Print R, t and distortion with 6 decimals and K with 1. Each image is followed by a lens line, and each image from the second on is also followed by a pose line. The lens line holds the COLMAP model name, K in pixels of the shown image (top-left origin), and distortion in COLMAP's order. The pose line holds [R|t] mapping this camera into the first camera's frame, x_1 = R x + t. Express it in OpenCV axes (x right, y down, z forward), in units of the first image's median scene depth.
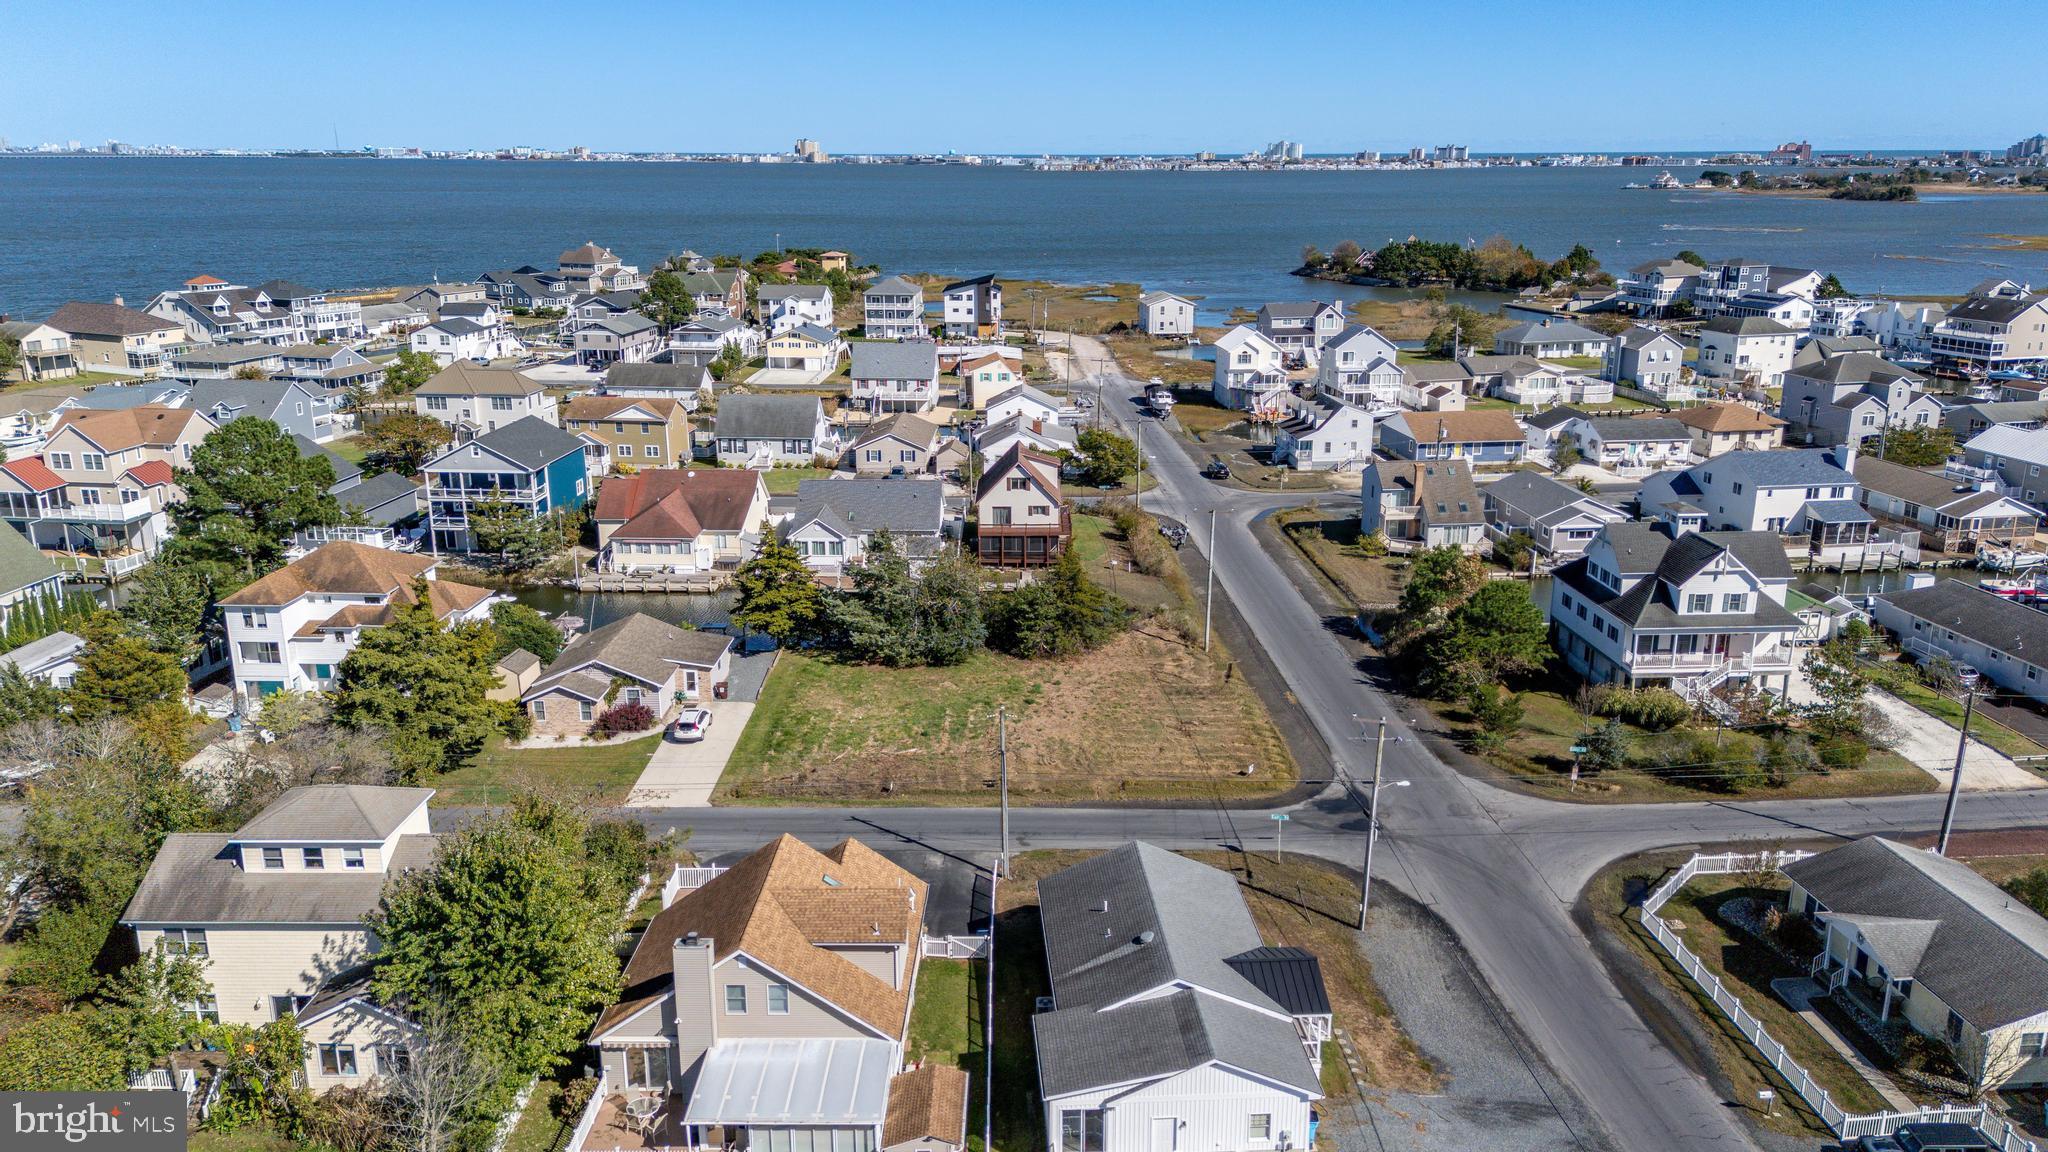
lens RADIAL K [[1524.8, 0, 1024.0], [0, 1524.8, 576.0], [0, 0, 1]] dist [0.111907, -0.134613]
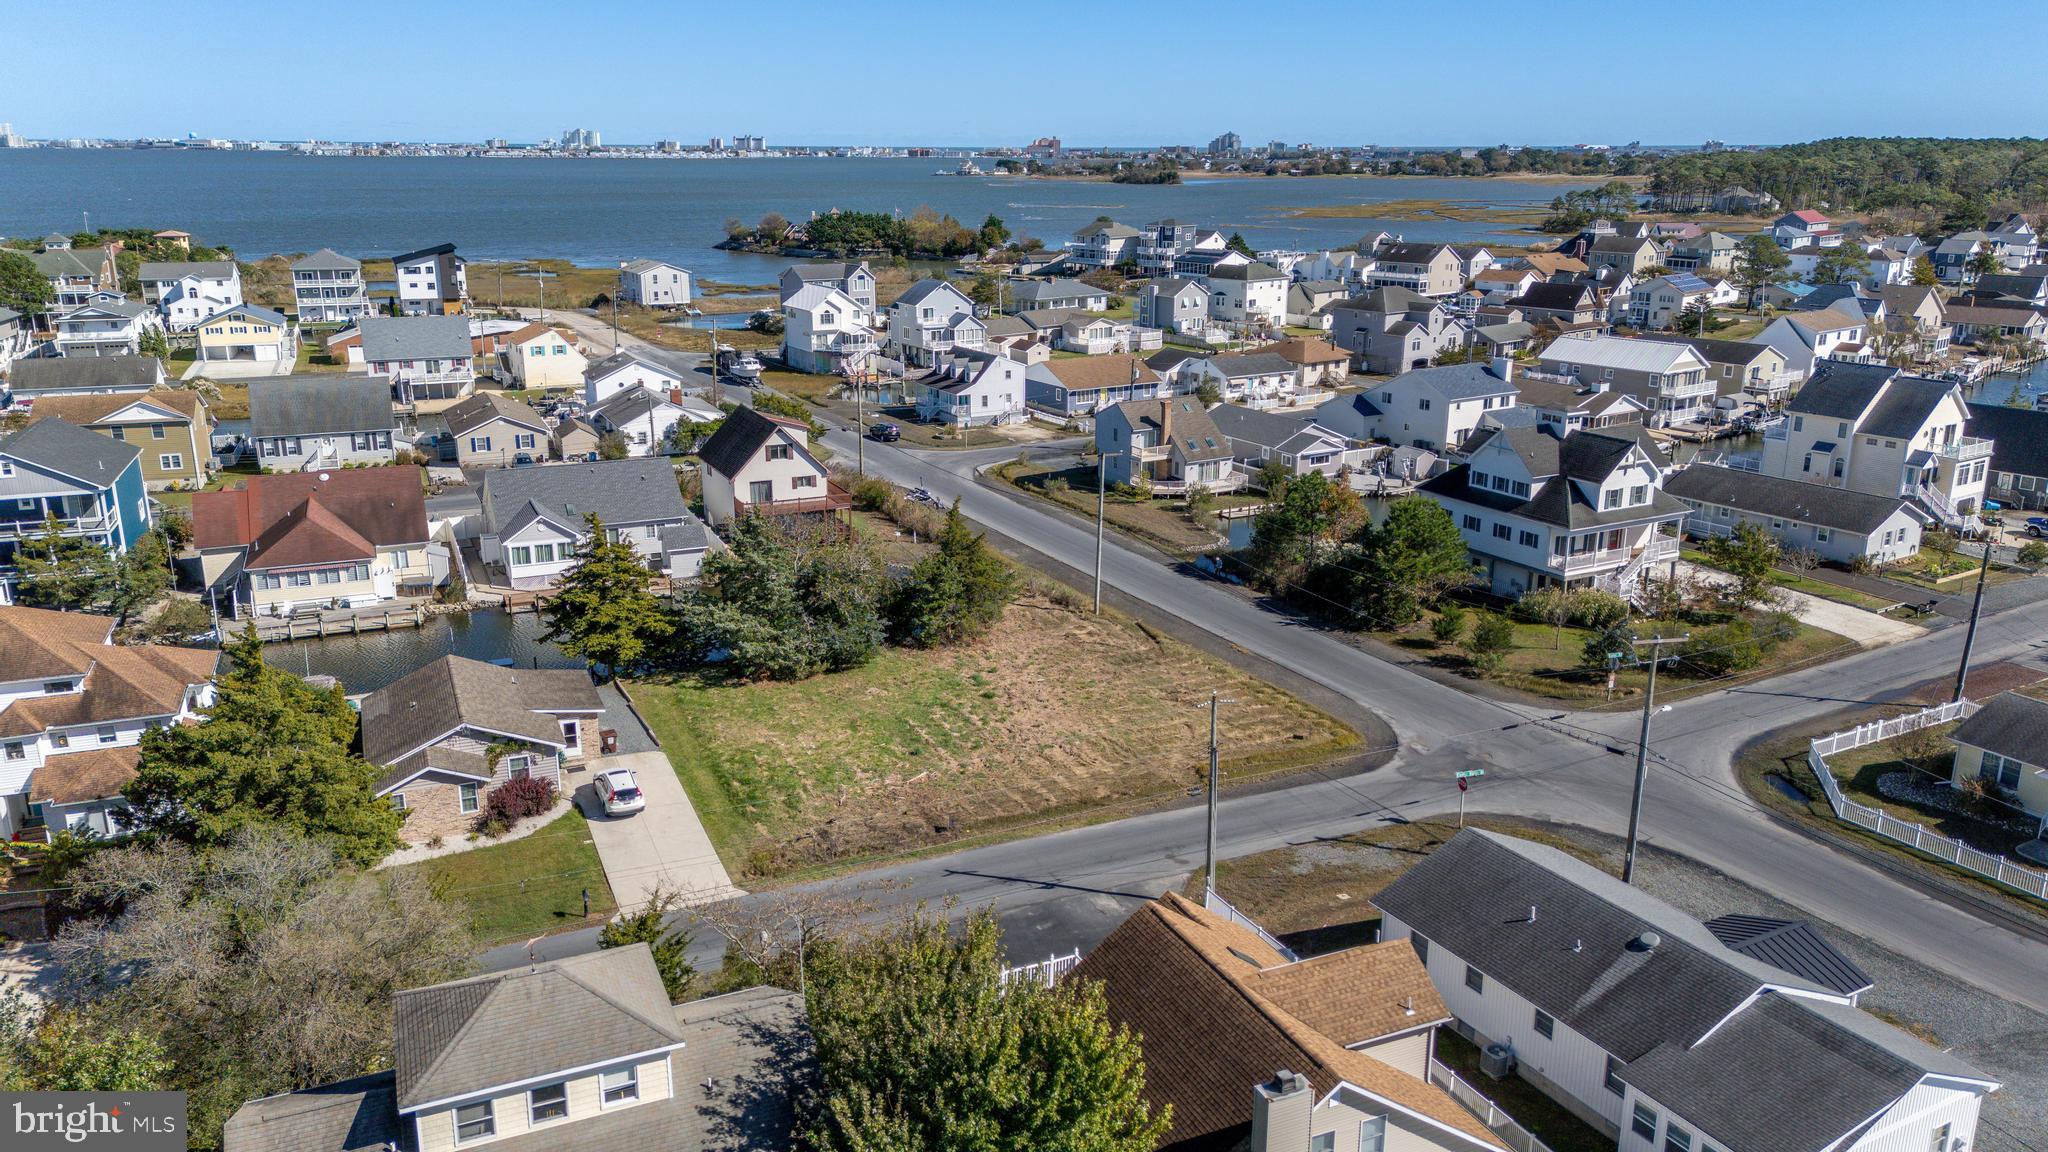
lens RADIAL K [[1503.1, 0, 1011.9], [0, 1503.1, 580.0], [0, 0, 1]] dist [0.105701, -0.123895]
pose [[0.907395, -0.114605, 0.404352, -0.223095], [0.110098, 0.993323, 0.034467, -0.004944], [-0.405602, 0.013243, 0.913954, 0.180506]]
